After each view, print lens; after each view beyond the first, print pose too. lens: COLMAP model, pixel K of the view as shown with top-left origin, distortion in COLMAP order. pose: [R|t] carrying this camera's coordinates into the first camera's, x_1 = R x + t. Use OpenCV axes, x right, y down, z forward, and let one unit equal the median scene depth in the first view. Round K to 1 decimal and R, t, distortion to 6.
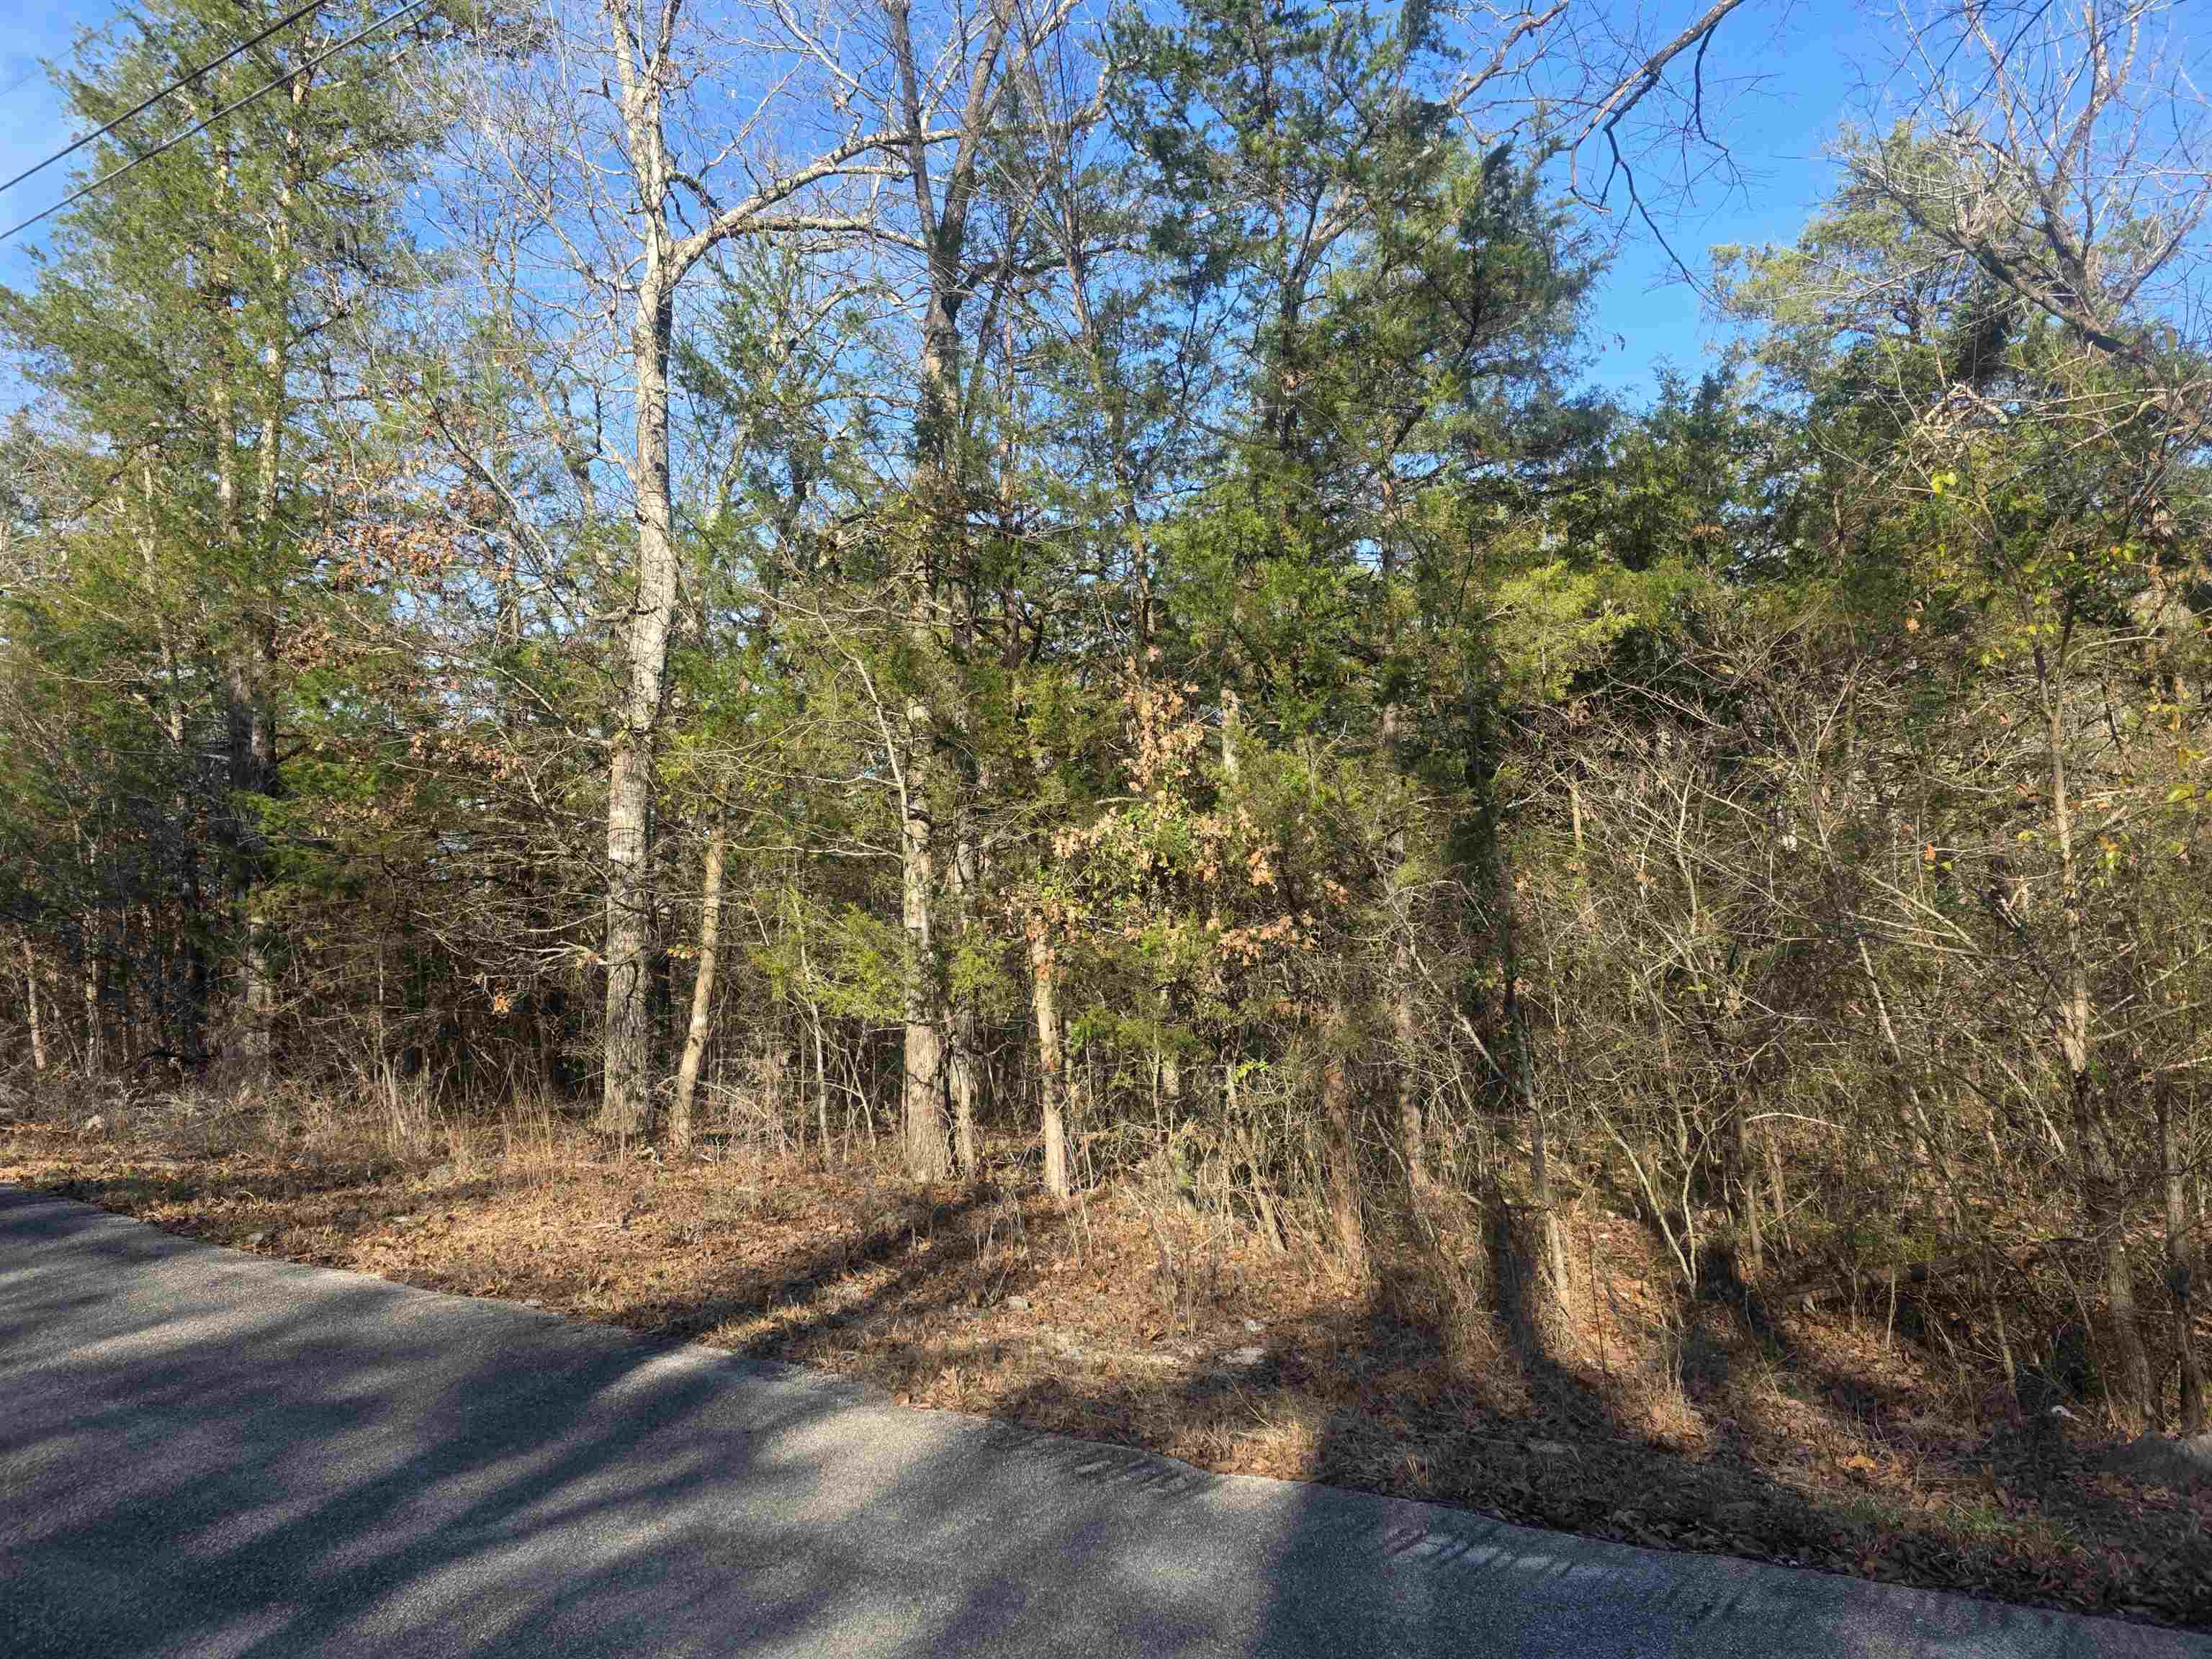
lens RADIAL K [[1488.7, 0, 1122.7], [0, 1488.7, 802.2], [0, 0, 1]] dist [0.082665, -0.068498]
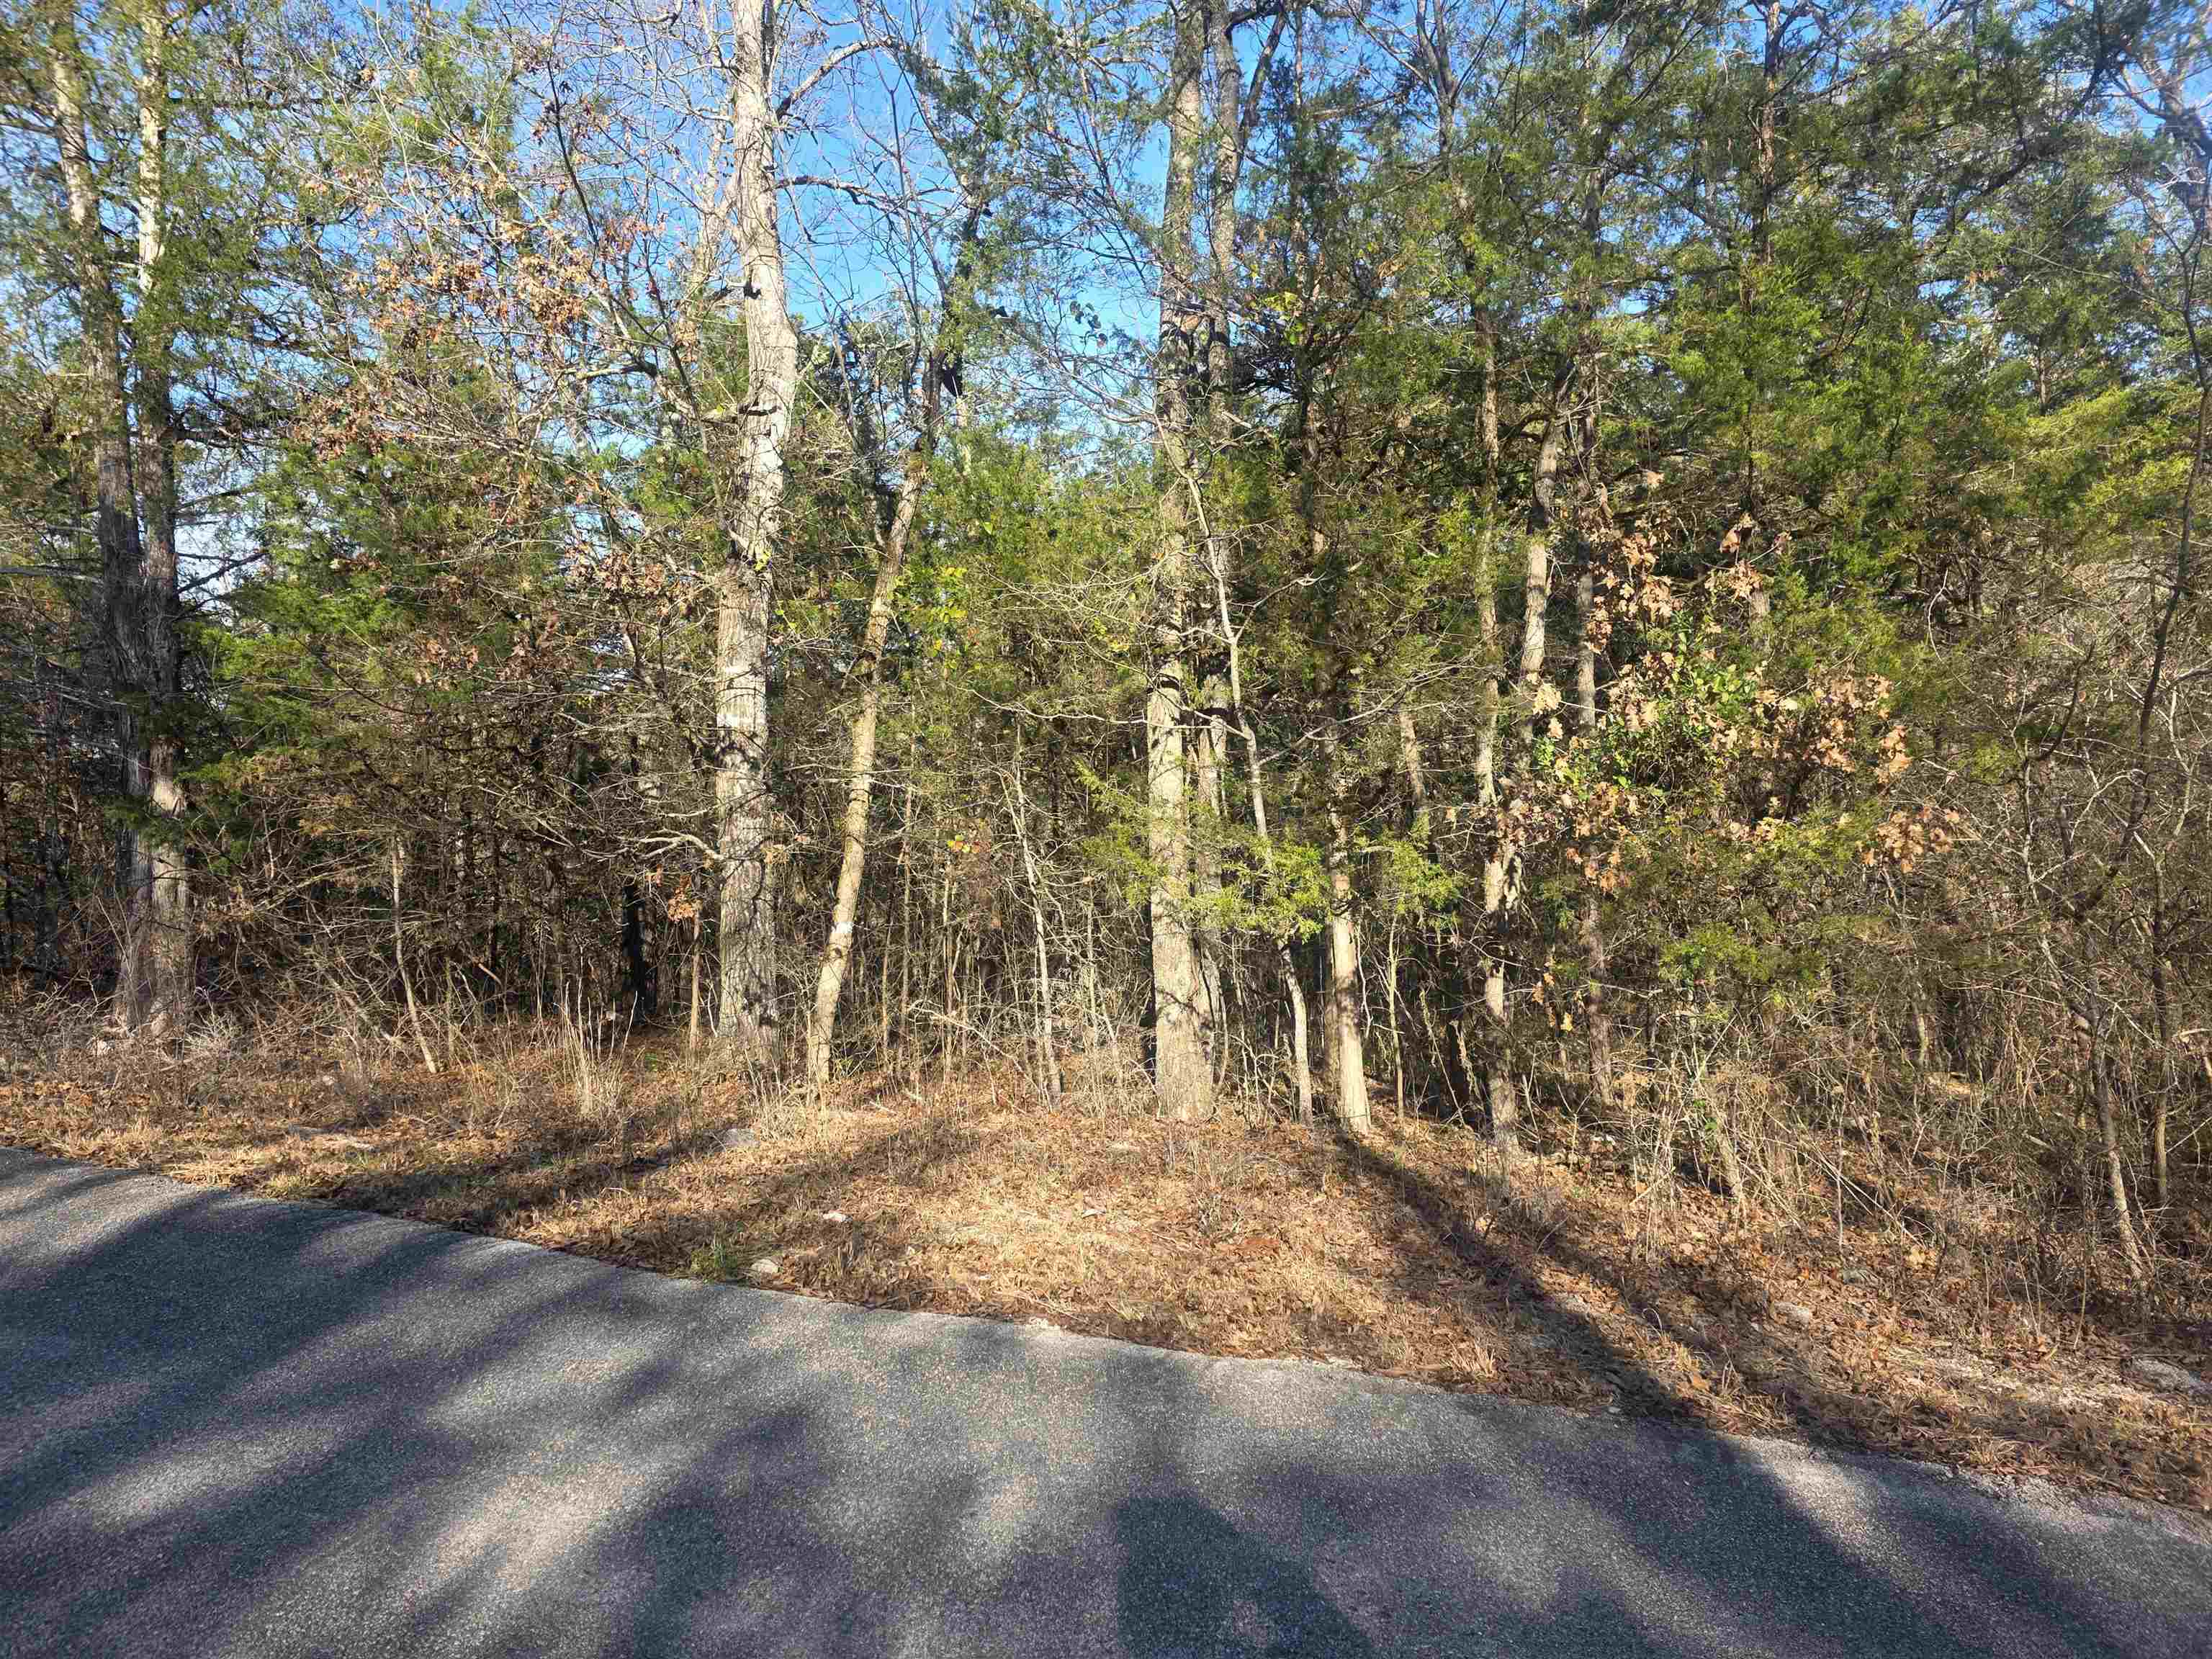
lens RADIAL K [[1488.7, 0, 1135.6], [0, 1488.7, 815.1], [0, 0, 1]] dist [0.082665, -0.068498]
pose [[0.975891, 0.012628, 0.217893, -0.345069], [-0.030201, 0.996534, 0.077506, 0.019332], [-0.216159, -0.082218, 0.972890, 0.205163]]
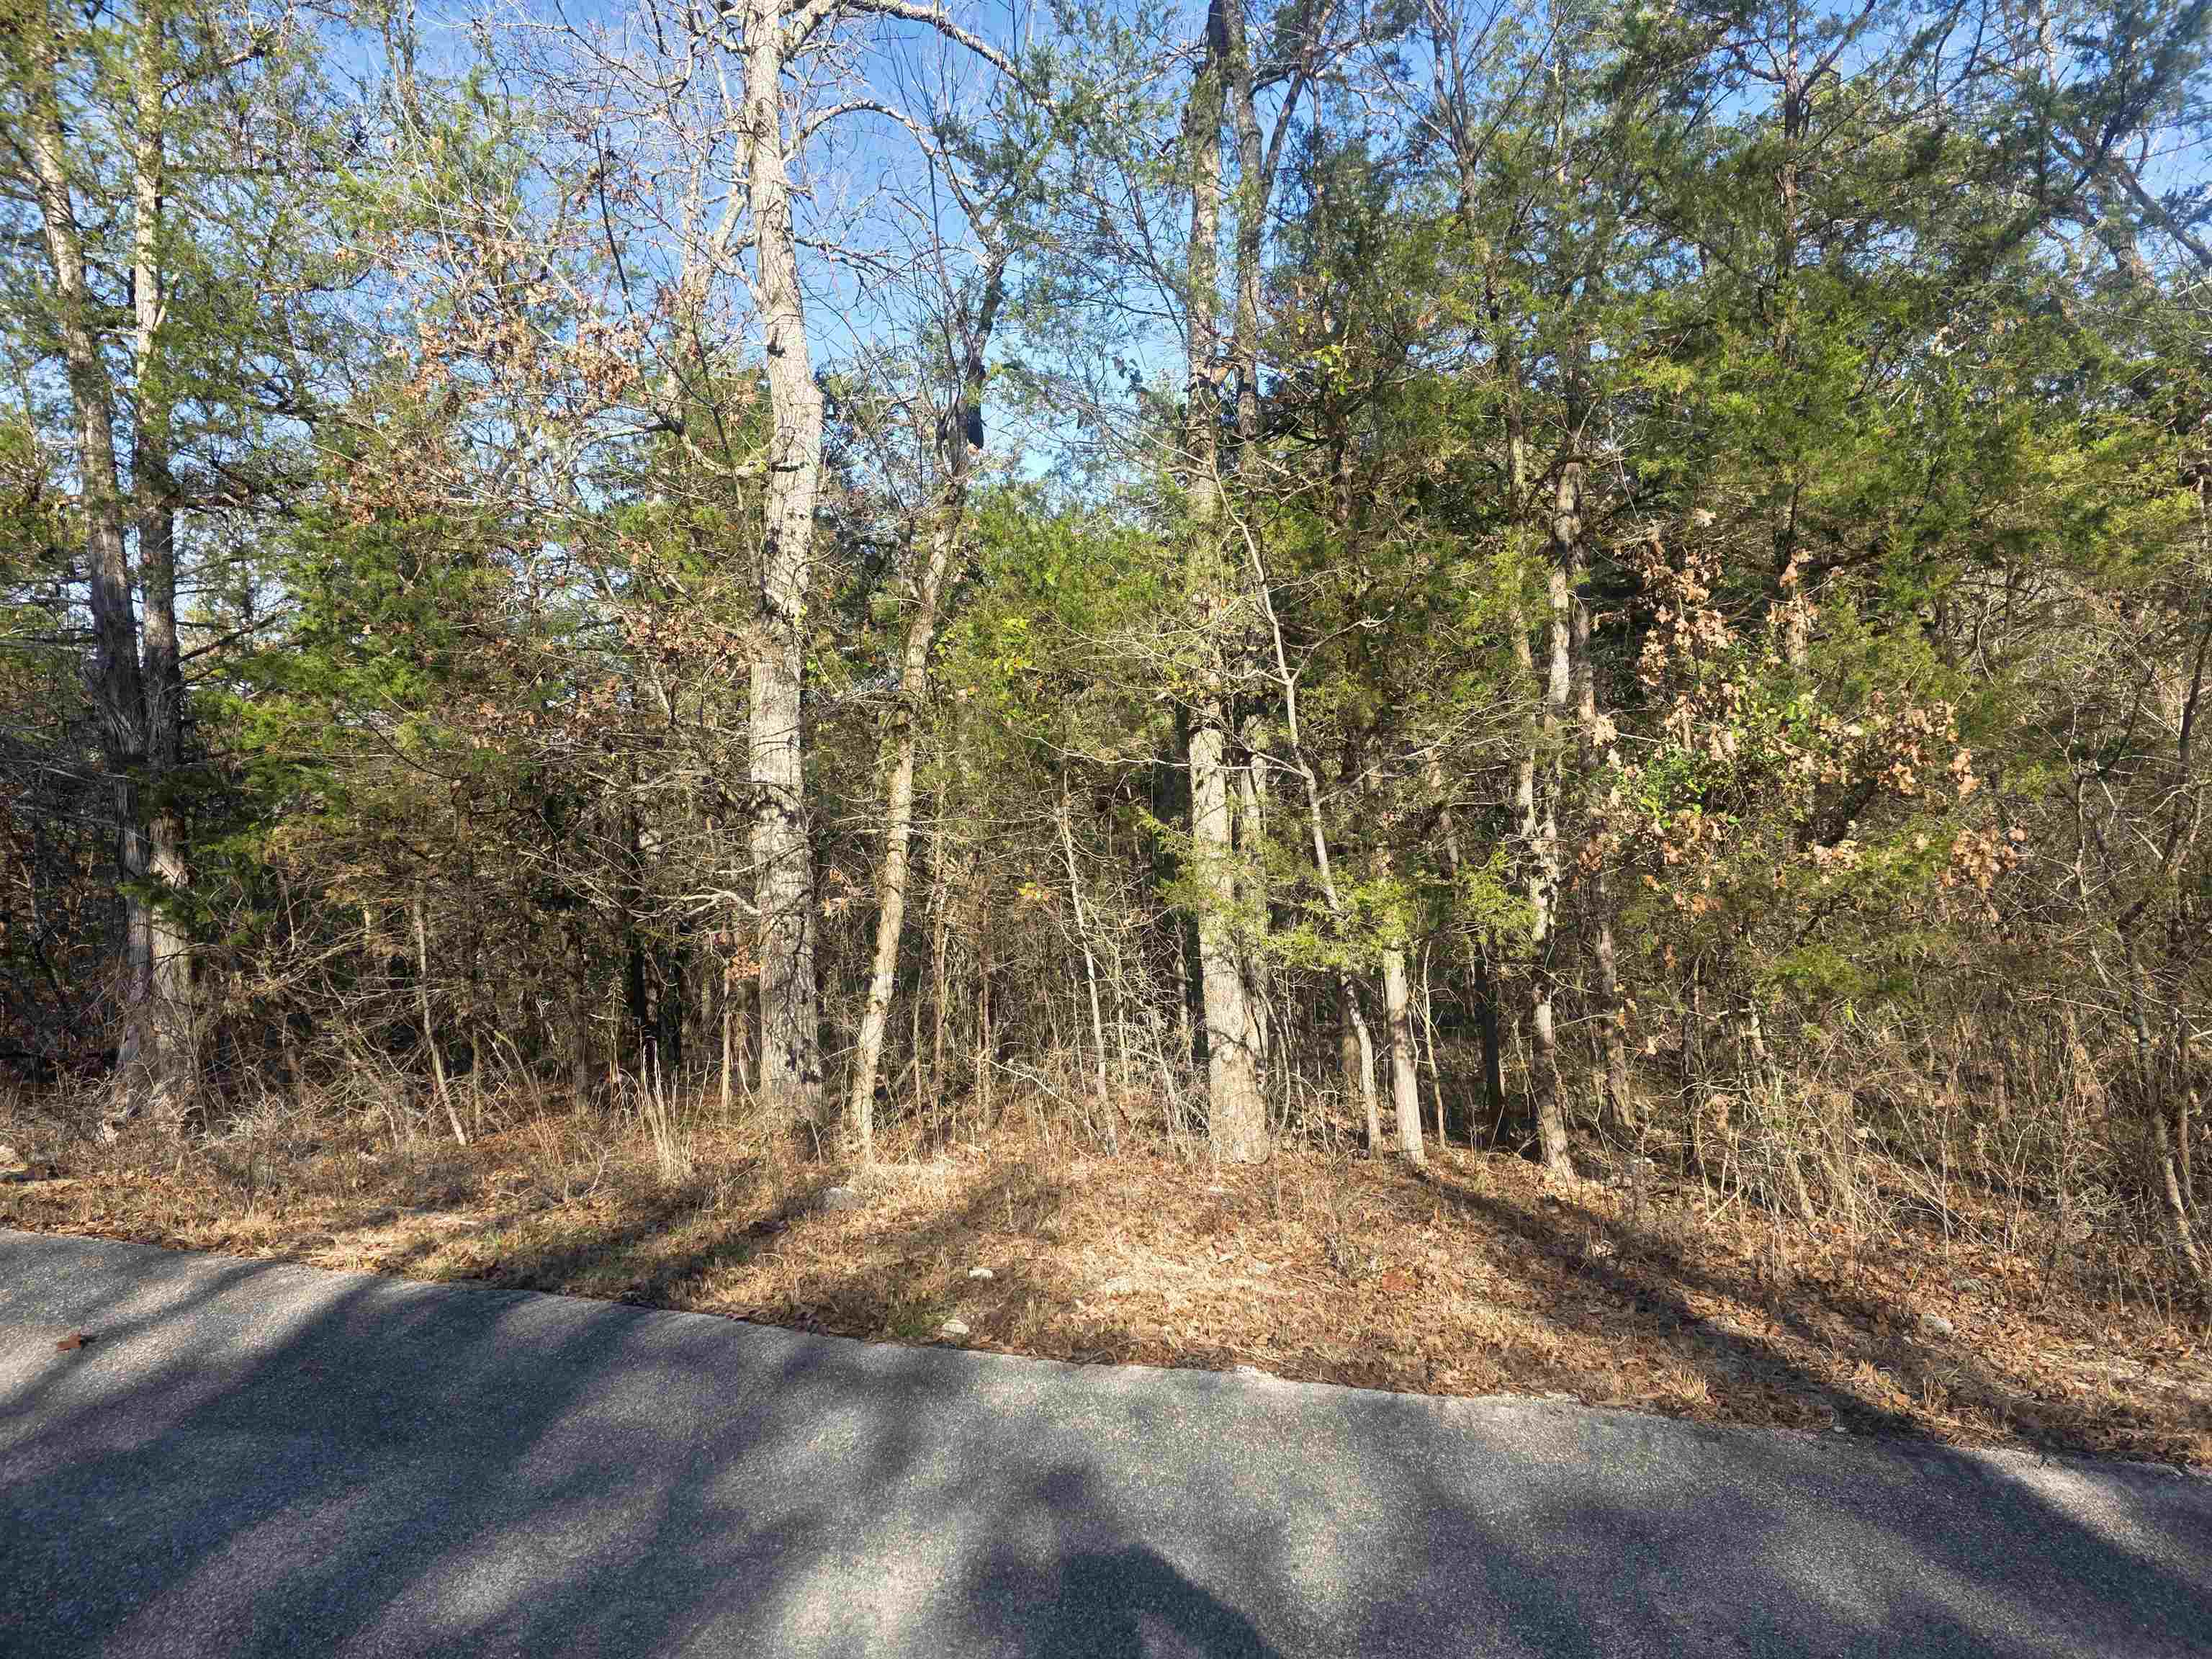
lens RADIAL K [[1488.7, 0, 1139.9], [0, 1488.7, 793.8], [0, 0, 1]] dist [0.082665, -0.068498]
pose [[0.962363, -0.008999, 0.271619, -0.416008], [-0.001383, 0.999277, 0.038006, 0.016748], [-0.271764, -0.036951, 0.961654, 0.215781]]
